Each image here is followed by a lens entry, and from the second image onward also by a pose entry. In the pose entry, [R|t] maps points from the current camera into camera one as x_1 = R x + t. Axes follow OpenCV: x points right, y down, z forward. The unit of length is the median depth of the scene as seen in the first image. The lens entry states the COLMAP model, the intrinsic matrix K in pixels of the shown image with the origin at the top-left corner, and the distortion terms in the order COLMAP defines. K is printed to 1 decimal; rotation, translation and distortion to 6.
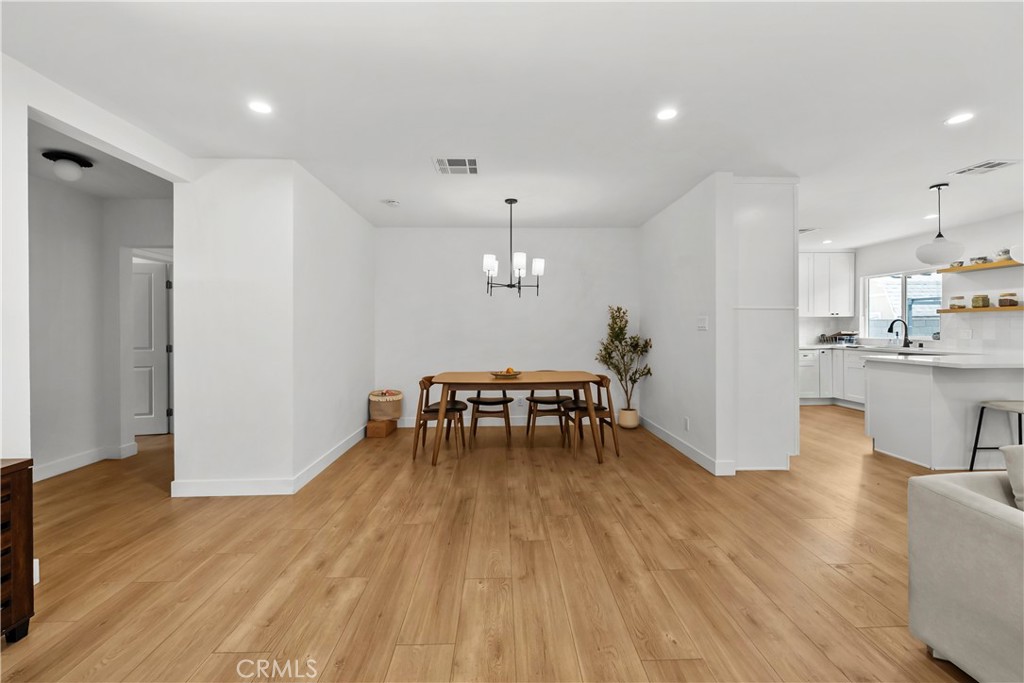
lens RADIAL K [[404.8, 0, 503.4], [0, 404.8, 326.9], [0, 0, 1]] dist [-0.008298, 0.001263]
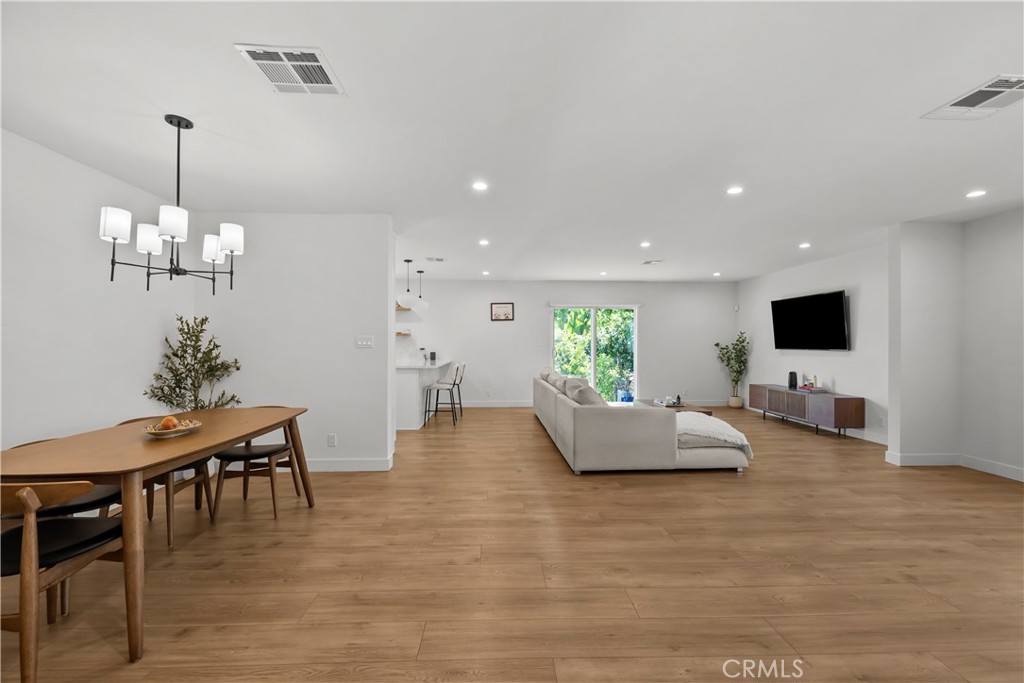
lens RADIAL K [[404.8, 0, 518.9], [0, 404.8, 344.0], [0, 0, 1]] dist [-0.008298, 0.001263]
pose [[-0.021770, 0.005175, 0.999750, -0.739936], [-0.002776, 0.999982, -0.005237, 0.001842], [-0.999759, -0.002890, -0.021755, 0.712108]]
